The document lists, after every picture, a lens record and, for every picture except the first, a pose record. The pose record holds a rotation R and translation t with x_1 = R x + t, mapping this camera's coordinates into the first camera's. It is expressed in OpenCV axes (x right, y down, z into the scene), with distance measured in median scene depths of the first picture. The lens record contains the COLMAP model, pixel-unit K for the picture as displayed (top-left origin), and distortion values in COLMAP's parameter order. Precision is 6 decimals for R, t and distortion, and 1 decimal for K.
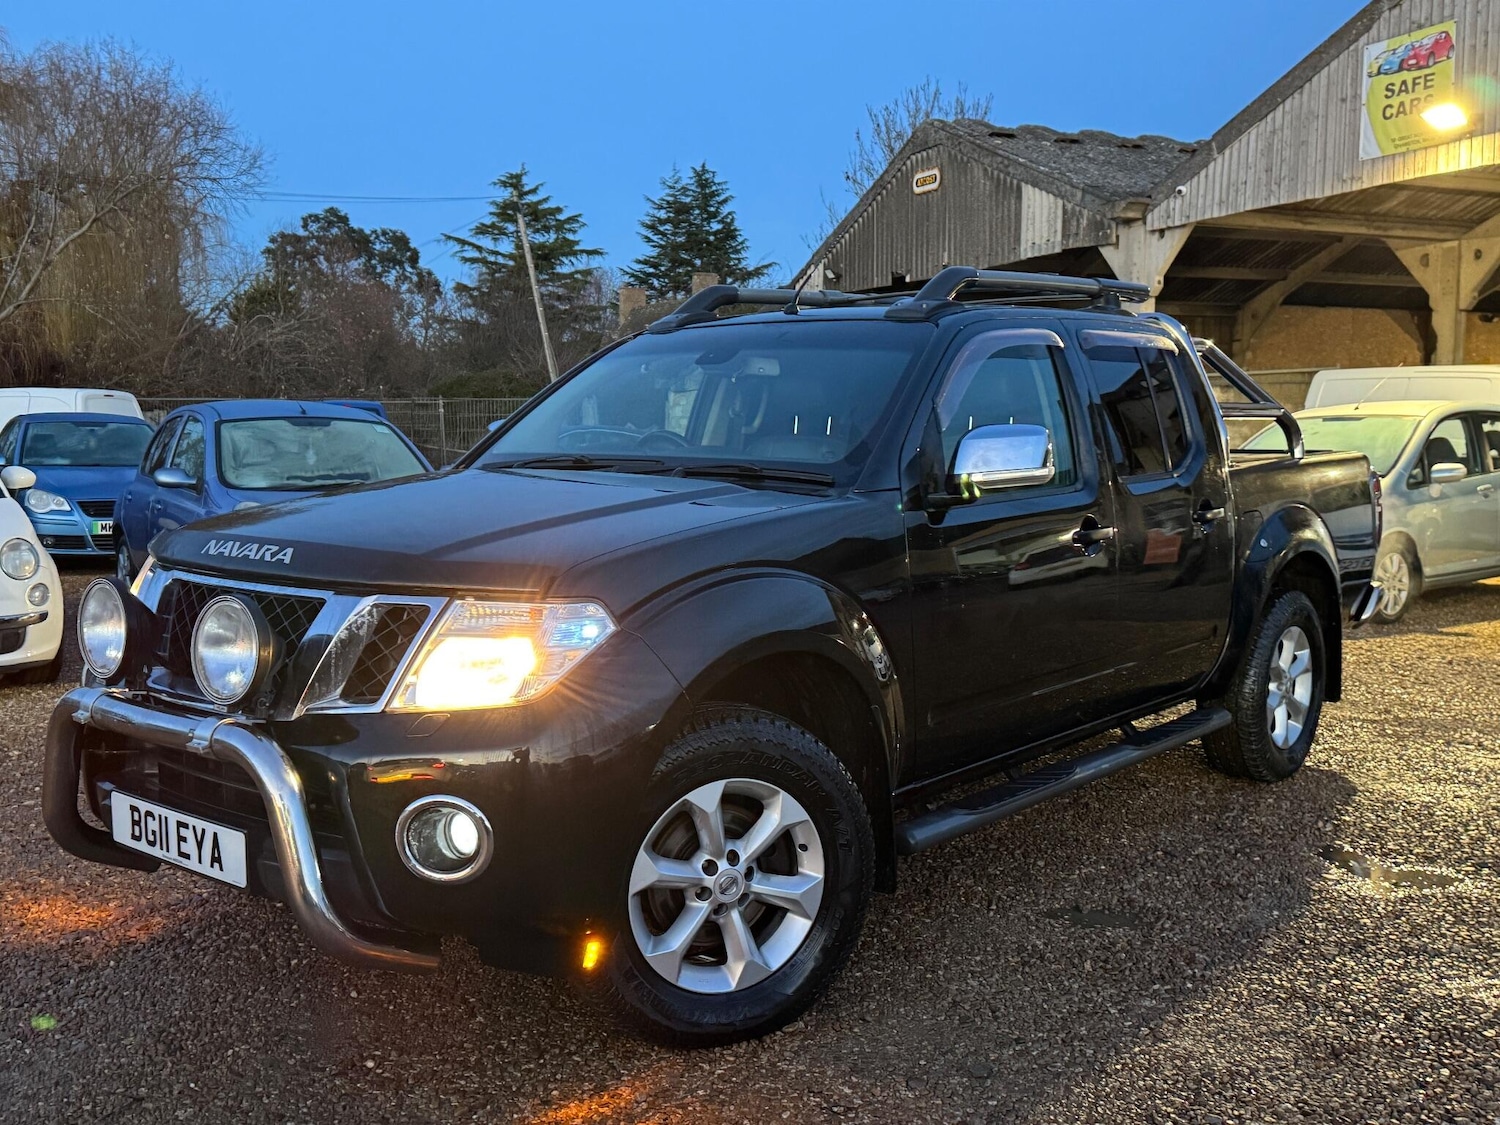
lens RADIAL K [[1387.3, 0, 749.3], [0, 1387.3, 548.8], [0, 0, 1]] dist [0.144377, -0.233784]
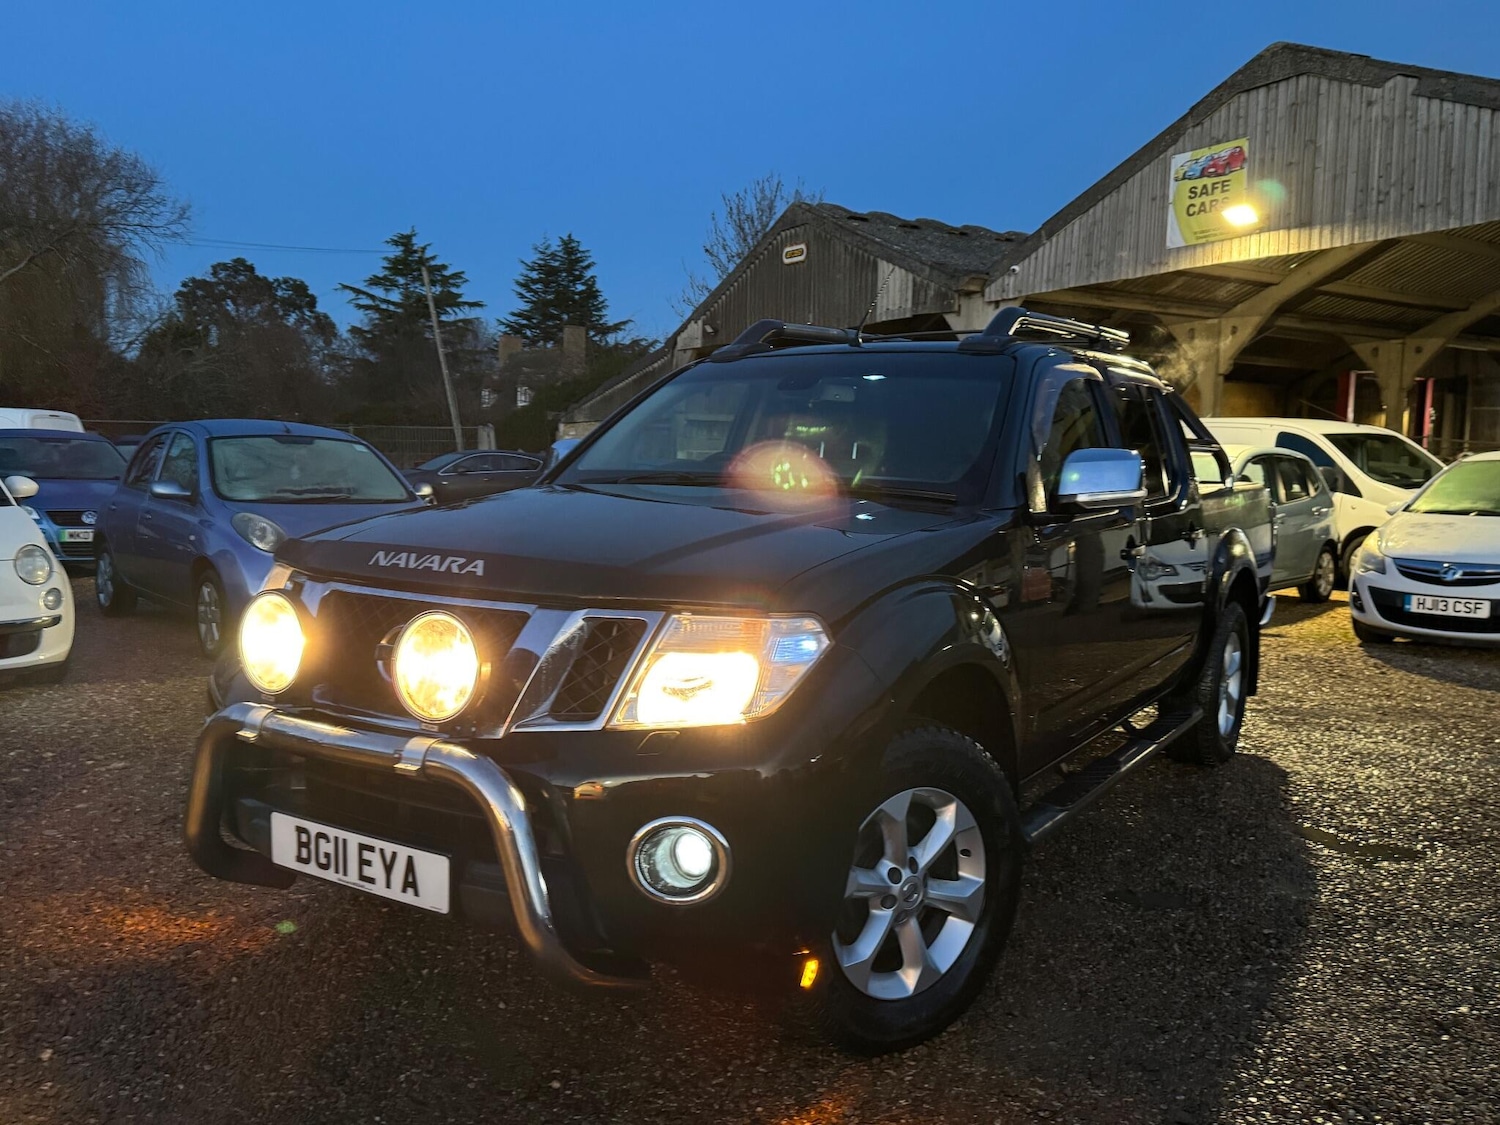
lens RADIAL K [[1152.7, 0, 765.4], [0, 1152.7, 566.3], [0, 0, 1]] dist [0.114933, -0.163923]
pose [[0.990935, 0.008157, 0.134096, -0.119890], [-0.008863, 0.999950, 0.004672, -0.000646], [-0.134051, -0.005818, 0.990957, 0.088726]]
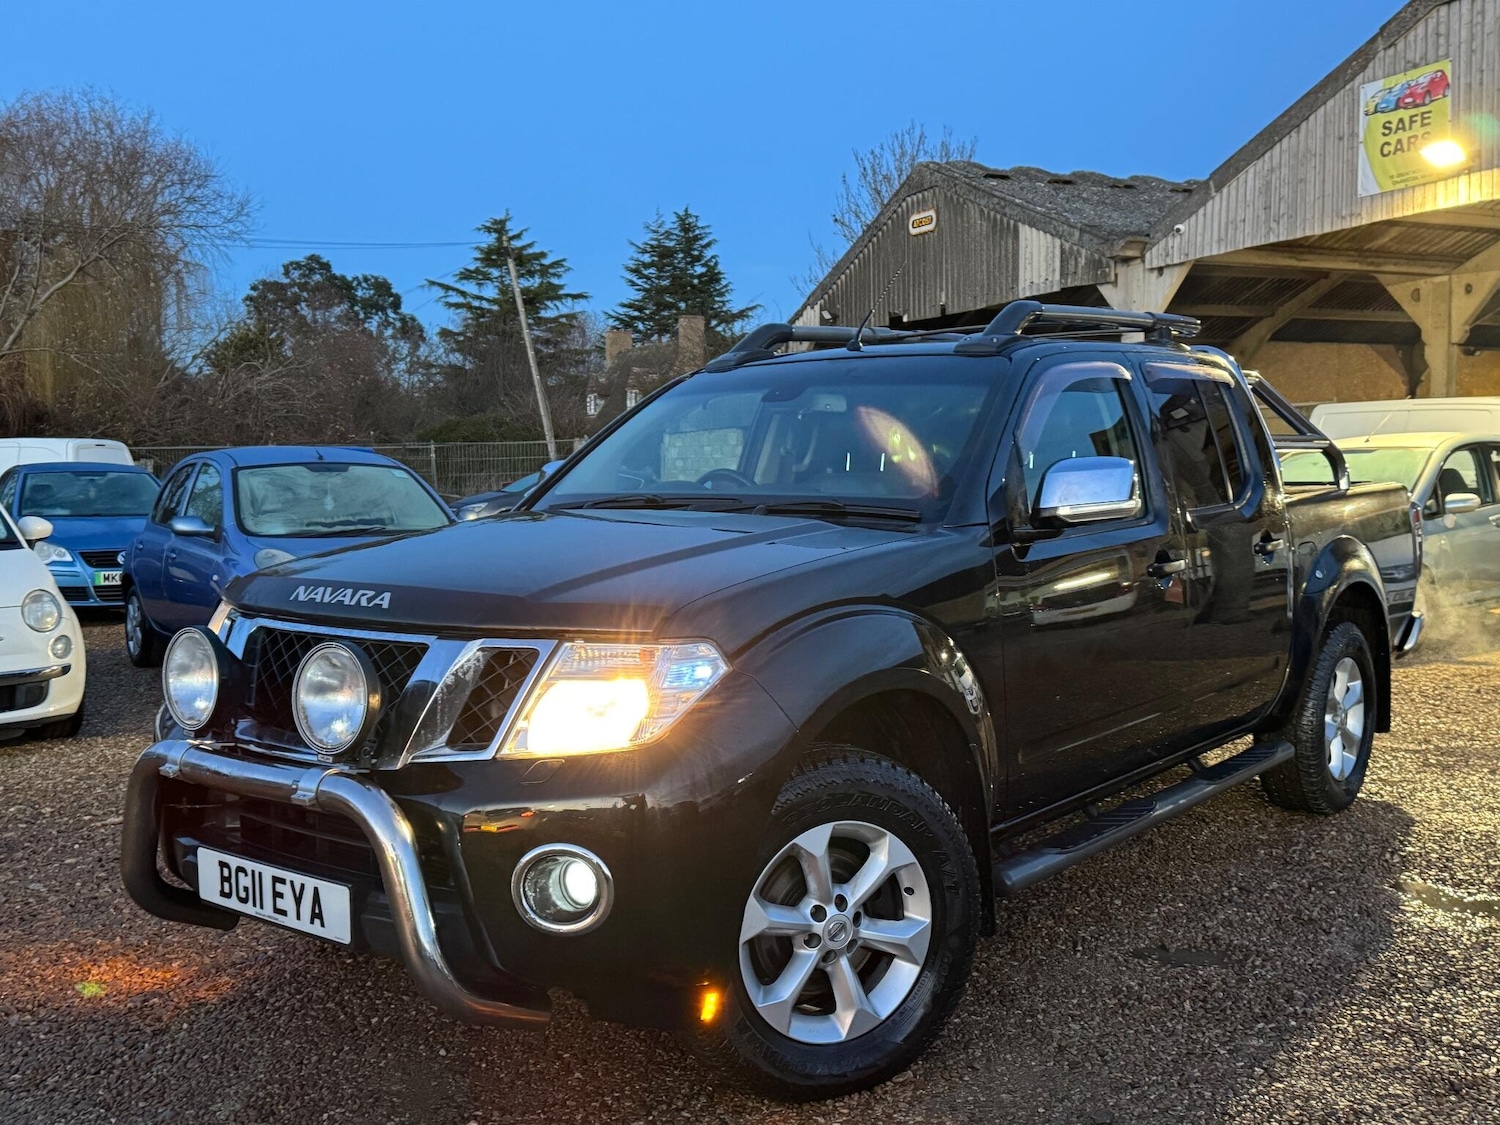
lens RADIAL K [[1387.0, 0, 774.6], [0, 1387.0, 556.8], [0, 0, 1]] dist [0.150252, -0.247258]
pose [[0.999549, -0.014947, 0.026043, -0.041415], [0.015557, 0.999605, -0.023390, 0.000756], [-0.025684, 0.023784, 0.999387, 0.008940]]
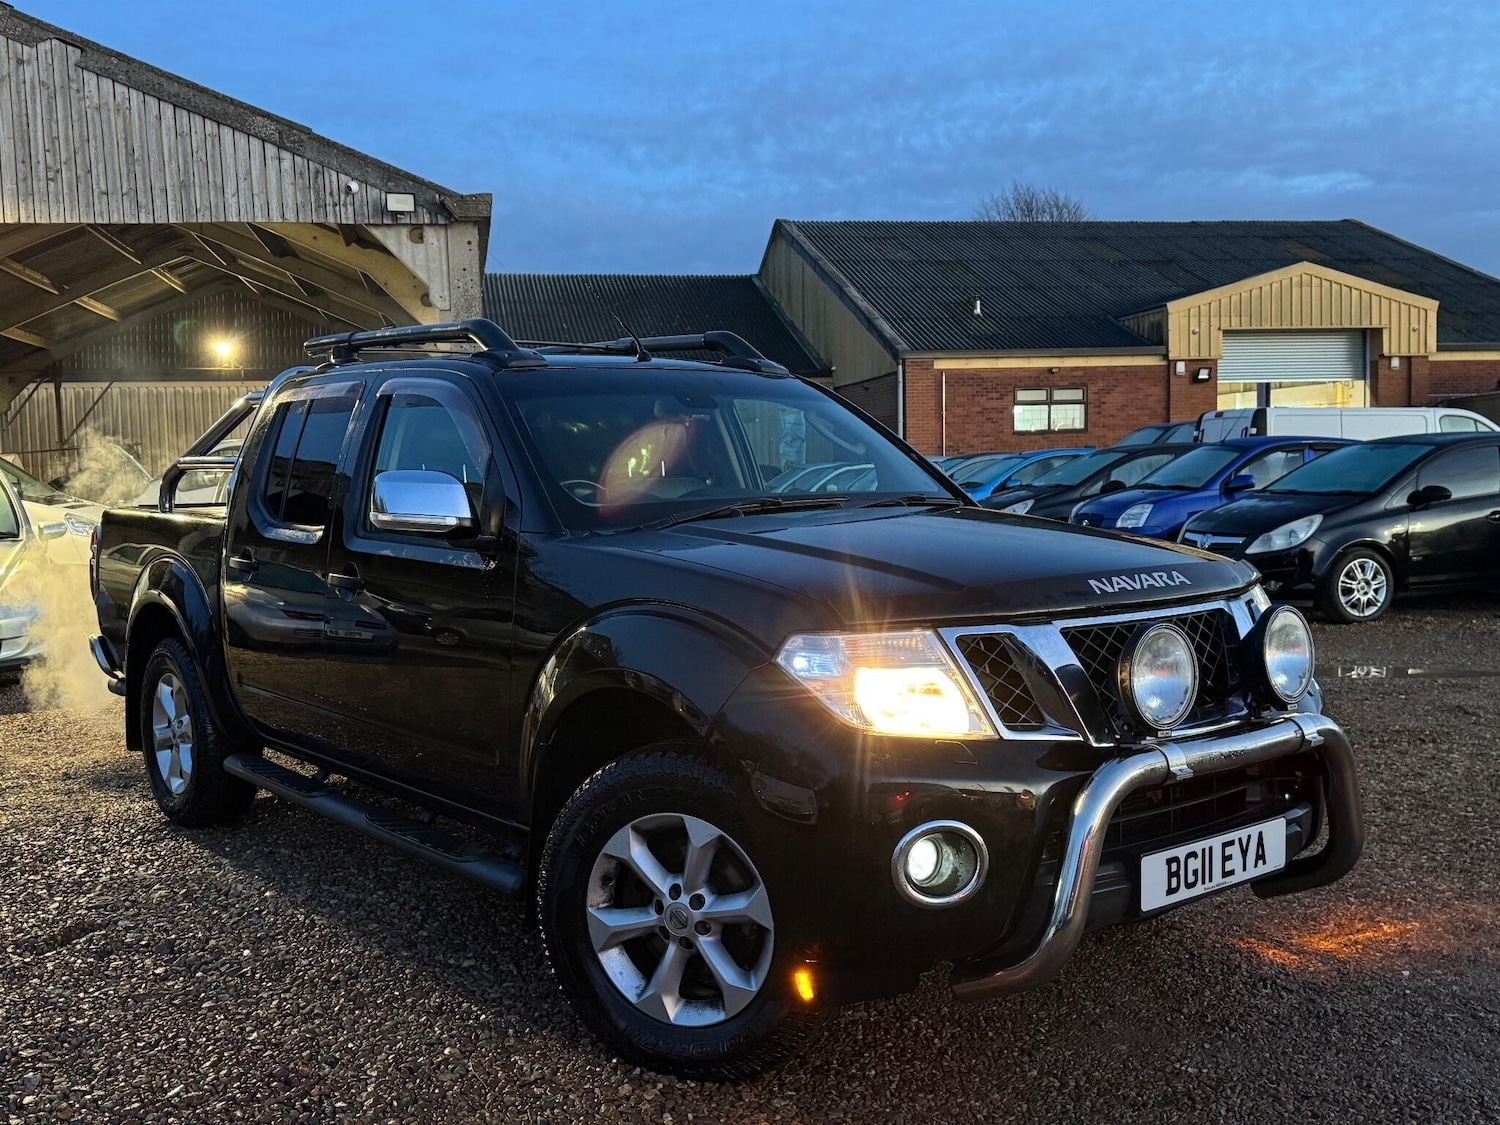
lens RADIAL K [[1386.3, 0, 738.8], [0, 1386.3, 557.1], [0, 0, 1]] dist [0.162988, -0.295696]
pose [[0.220864, -0.062136, 0.973323, -0.733314], [0.101162, 0.994045, 0.040503, -0.045295], [-0.970044, 0.089518, 0.225835, 0.546640]]
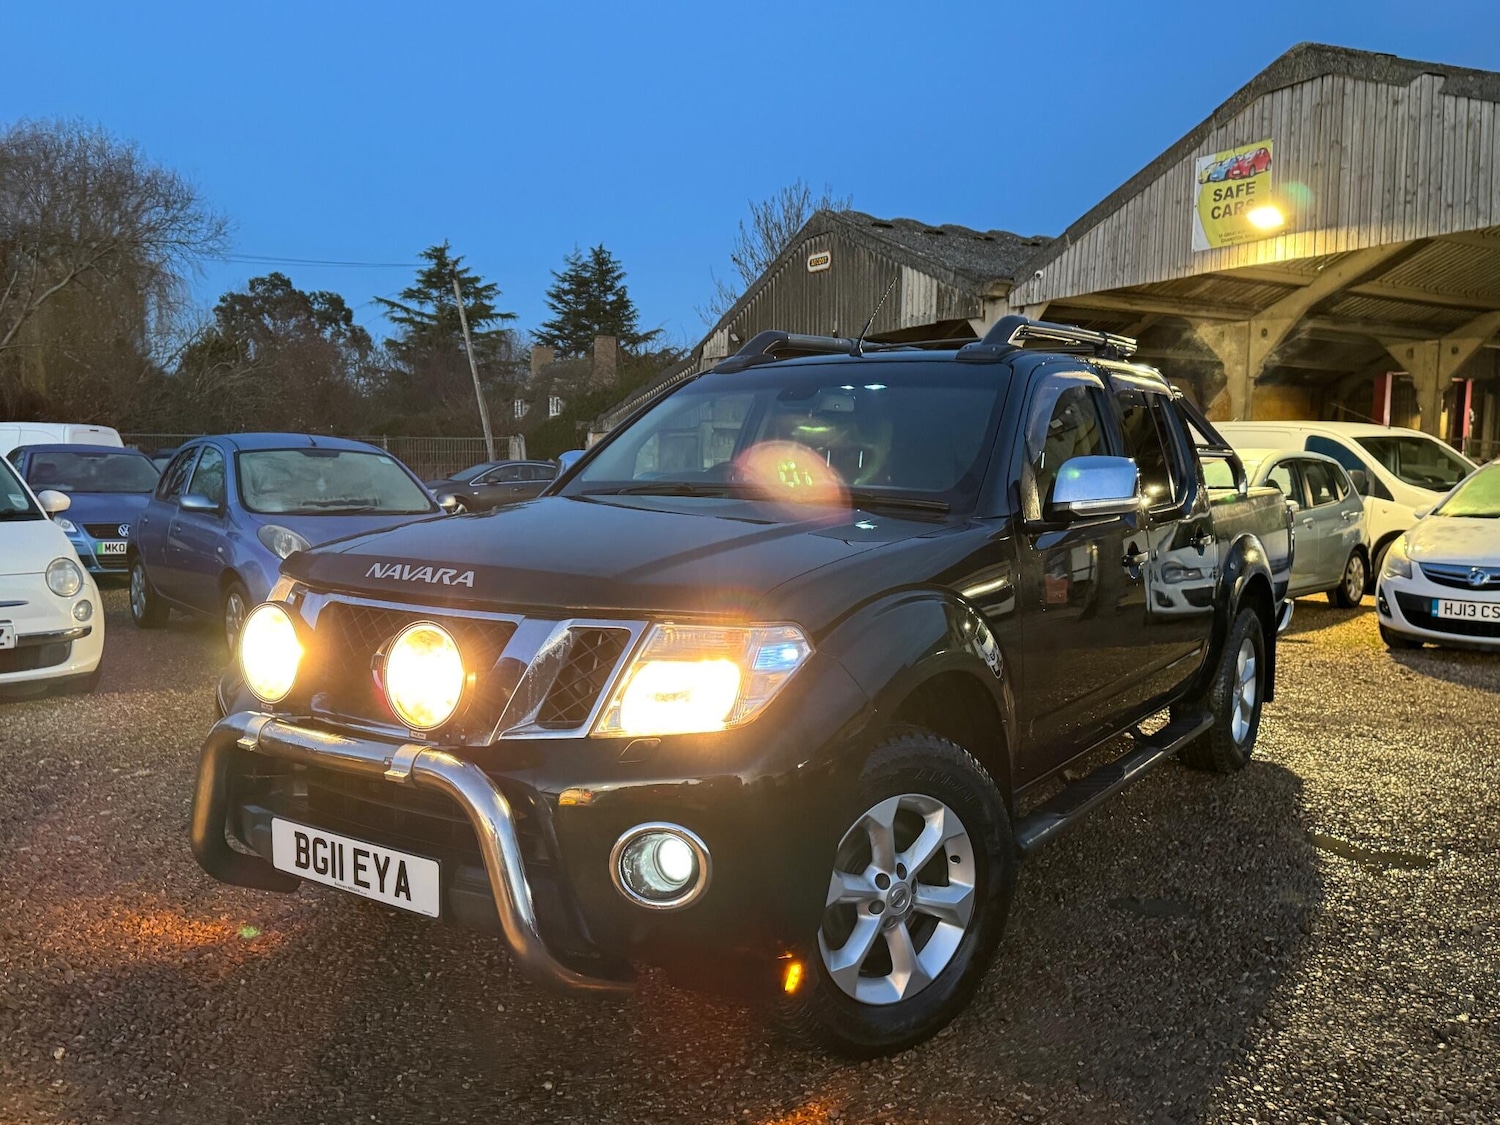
lens RADIAL K [[1153.6, 0, 760.8], [0, 1153.6, 567.2], [0, 0, 1]] dist [0.114887, -0.168829]
pose [[0.994631, 0.002903, 0.103448, -0.104258], [-0.002831, 0.999996, -0.000846, -0.001502], [-0.103450, 0.000548, 0.994634, 0.079974]]
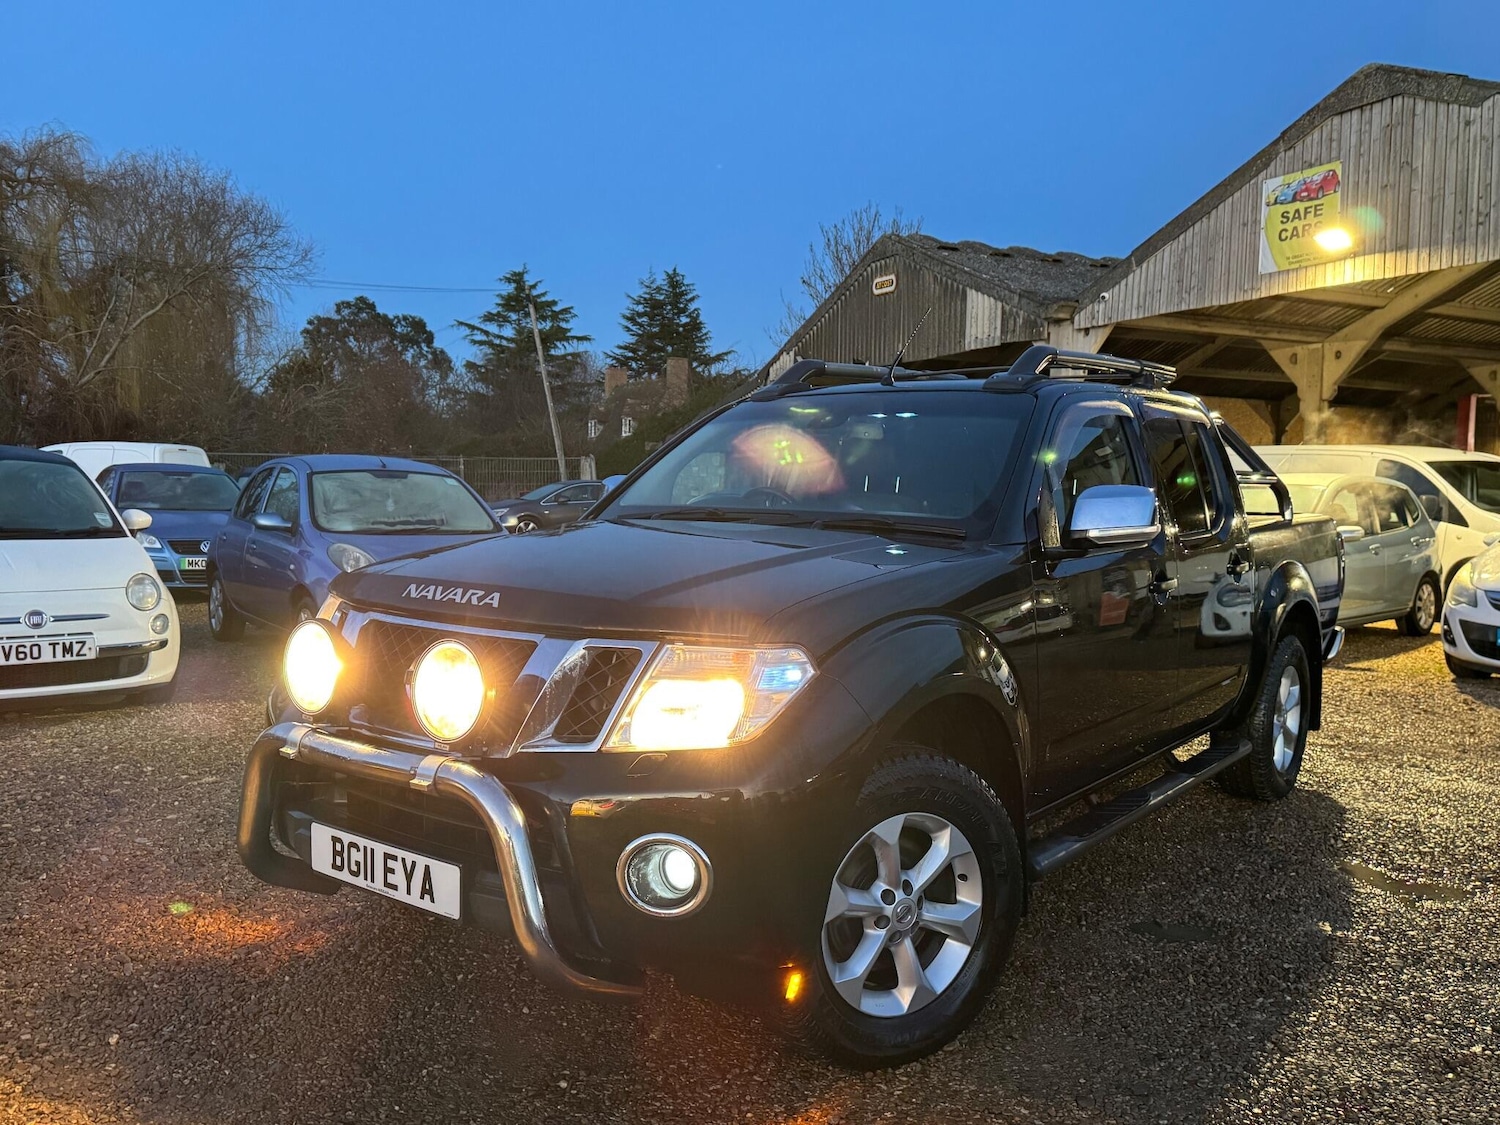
lens RADIAL K [[1152.7, 0, 765.4], [0, 1152.7, 566.3], [0, 0, 1]] dist [0.114933, -0.163923]
pose [[0.998763, 0.013618, 0.047813, -0.083893], [-0.012753, 0.999750, -0.018356, -0.003167], [-0.048051, 0.017723, 0.998688, 0.059296]]
